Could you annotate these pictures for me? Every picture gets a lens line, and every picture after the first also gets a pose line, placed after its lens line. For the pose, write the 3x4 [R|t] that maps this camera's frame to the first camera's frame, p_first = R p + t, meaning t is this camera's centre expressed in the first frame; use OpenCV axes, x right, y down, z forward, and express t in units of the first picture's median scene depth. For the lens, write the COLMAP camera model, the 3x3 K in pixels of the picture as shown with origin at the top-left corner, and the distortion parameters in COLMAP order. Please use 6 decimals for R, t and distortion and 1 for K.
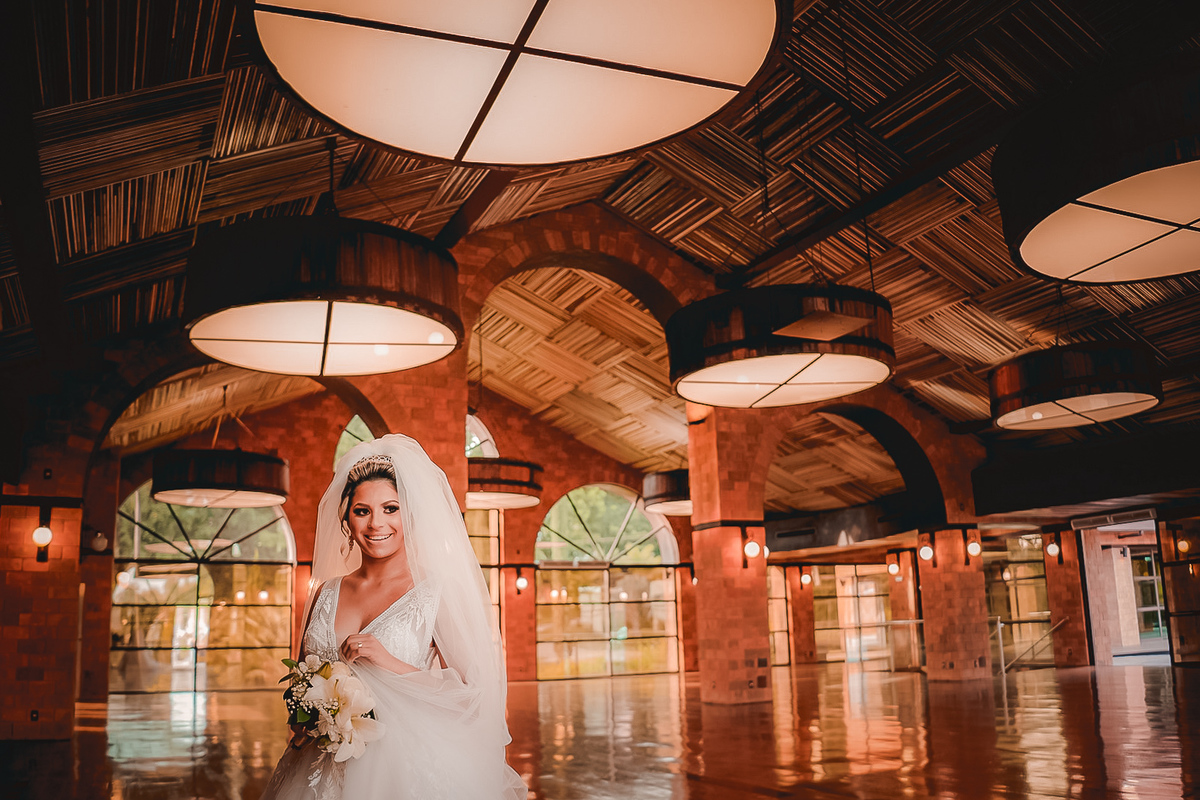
lens RADIAL K [[980.6, 0, 601.7], [0, 980.6, 411.6], [0, 0, 1]] dist [-0.155215, 0.031128]
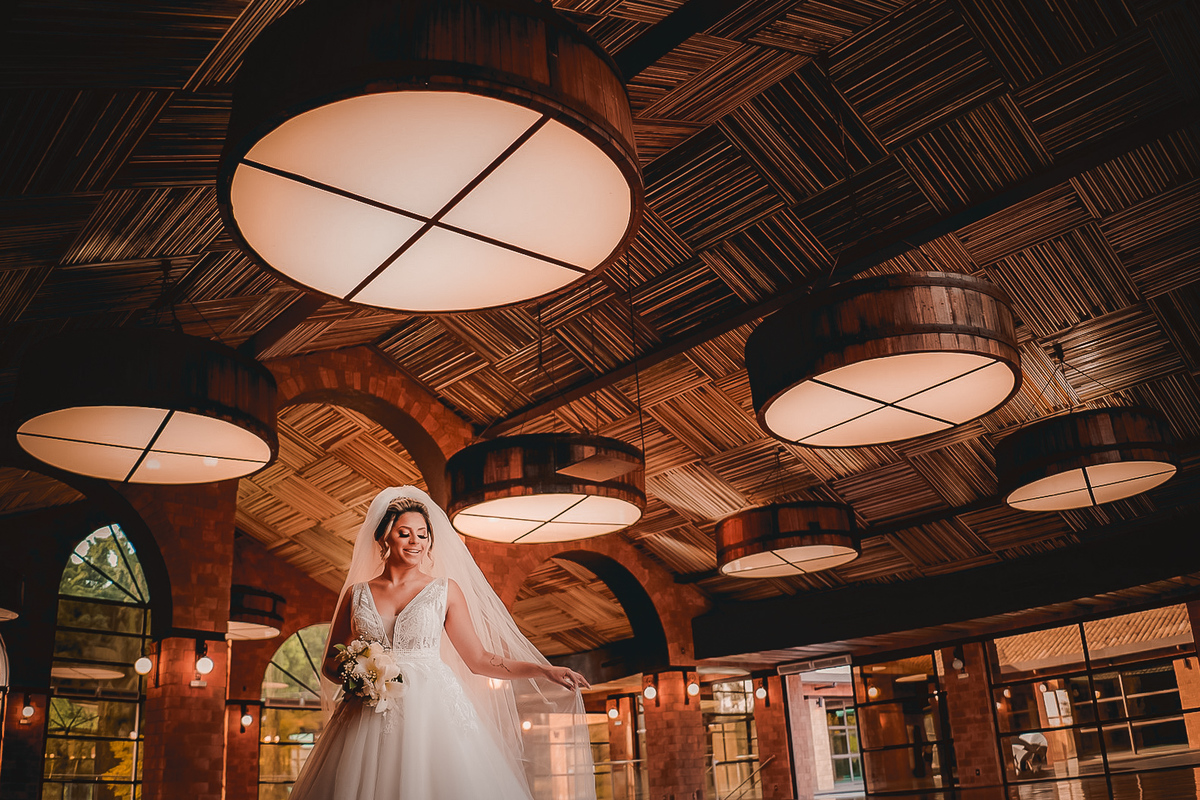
lens RADIAL K [[1008.9, 0, 595.9], [0, 1008.9, 415.3], [0, 0, 1]] dist [-0.163808, 0.041409]
pose [[0.954232, 0.086702, 0.286222, -0.073949], [-0.040542, 0.985721, -0.163432, 0.027146], [-0.296305, 0.144348, 0.944122, -0.091741]]
